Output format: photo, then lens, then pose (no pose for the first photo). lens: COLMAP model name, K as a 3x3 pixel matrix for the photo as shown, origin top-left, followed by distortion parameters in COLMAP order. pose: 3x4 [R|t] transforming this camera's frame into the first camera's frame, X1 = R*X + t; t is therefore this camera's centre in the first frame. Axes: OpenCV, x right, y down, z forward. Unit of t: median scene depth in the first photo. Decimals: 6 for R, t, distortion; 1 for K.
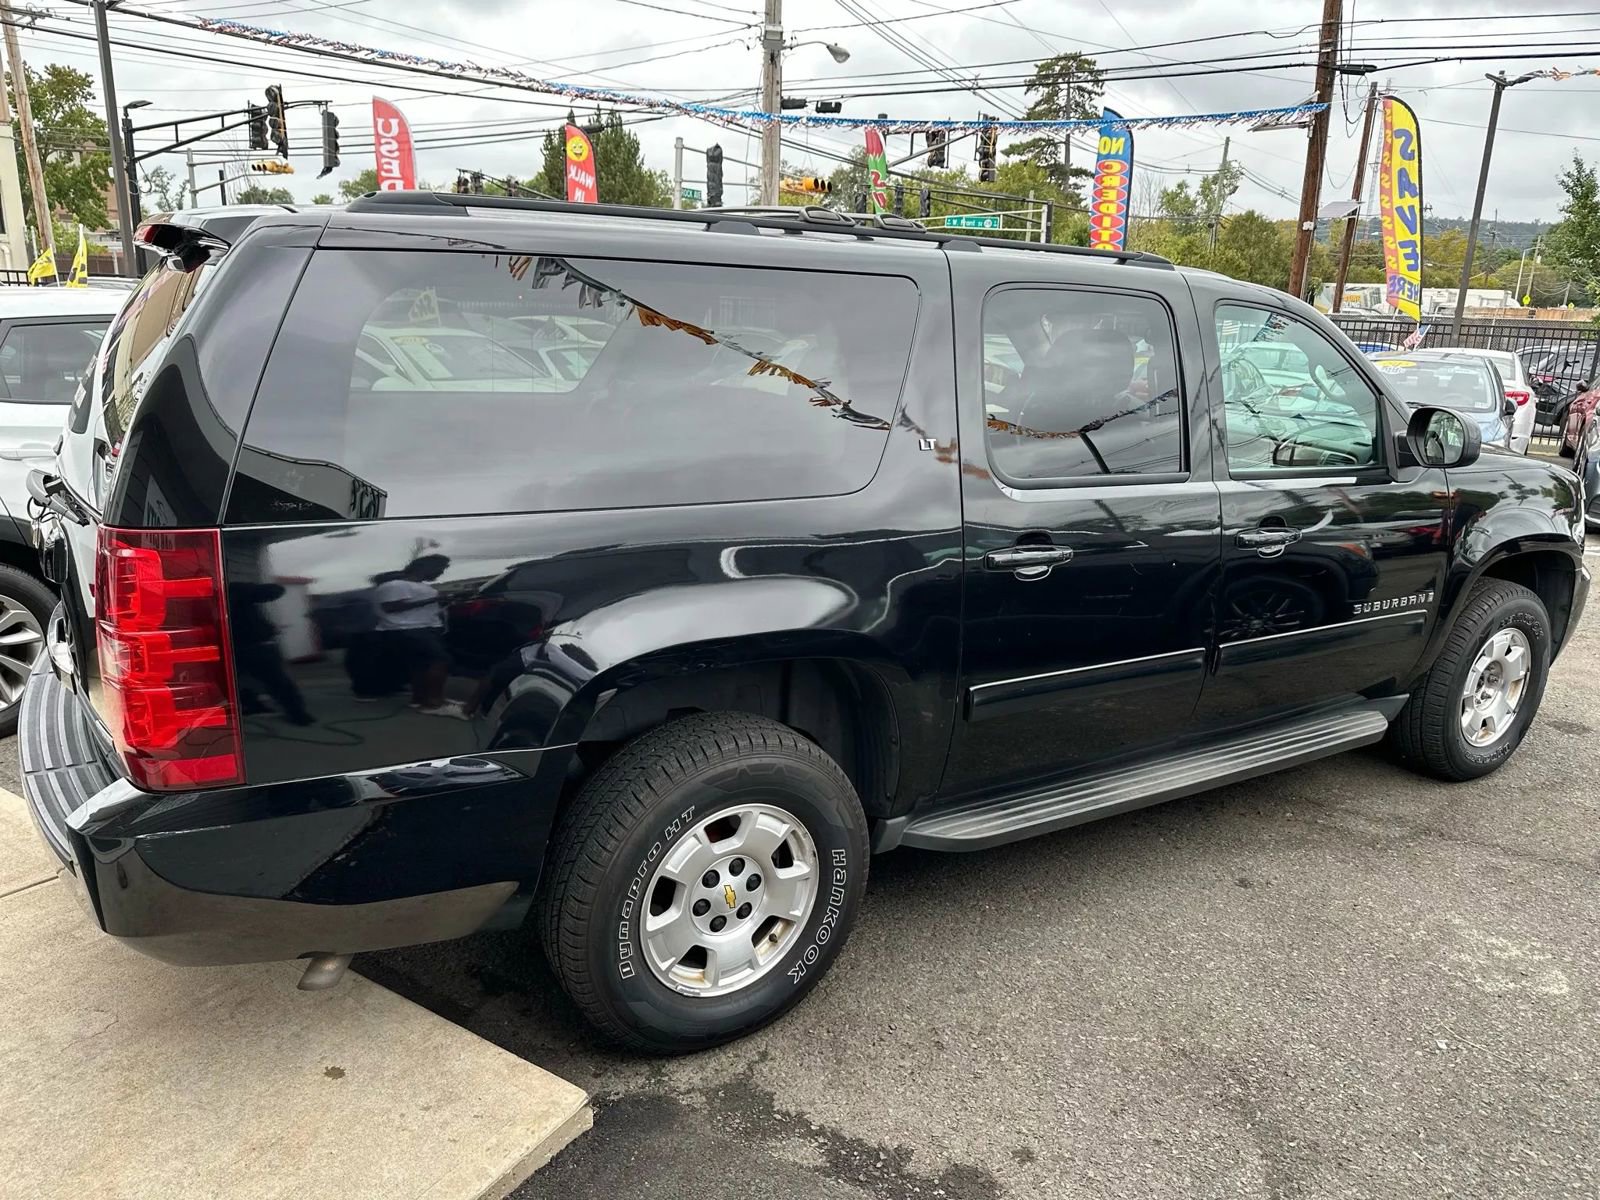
lens RADIAL K [[1149.2, 0, 800.0], [0, 1149.2, 600.0], [0, 0, 1]] dist [-0.005662, 0.003263]
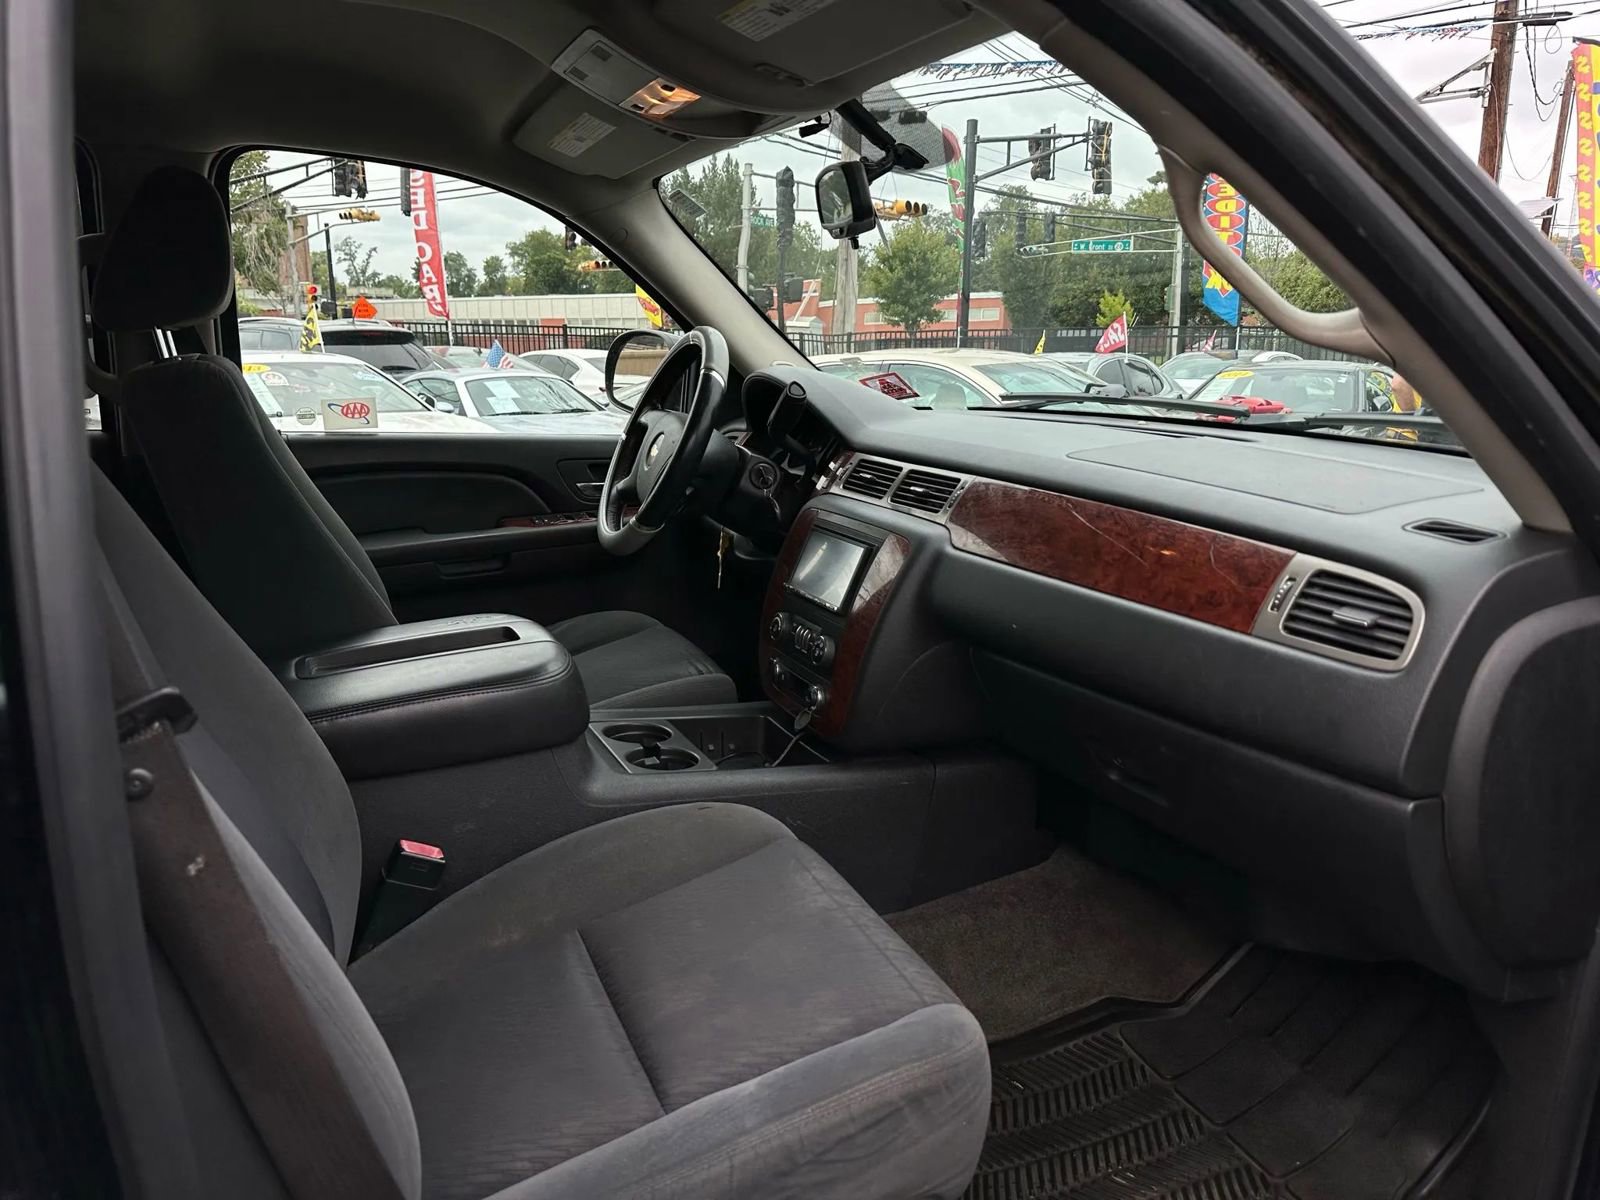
lens RADIAL K [[1149.2, 0, 800.0], [0, 1149.2, 600.0], [0, 0, 1]] dist [-0.005662, 0.003263]
pose [[0.990643, 0.001134, -0.136472, 0.056605], [-0.006286, 0.999283, -0.037328, -0.016810], [0.136332, 0.037836, 0.989940, 0.108262]]
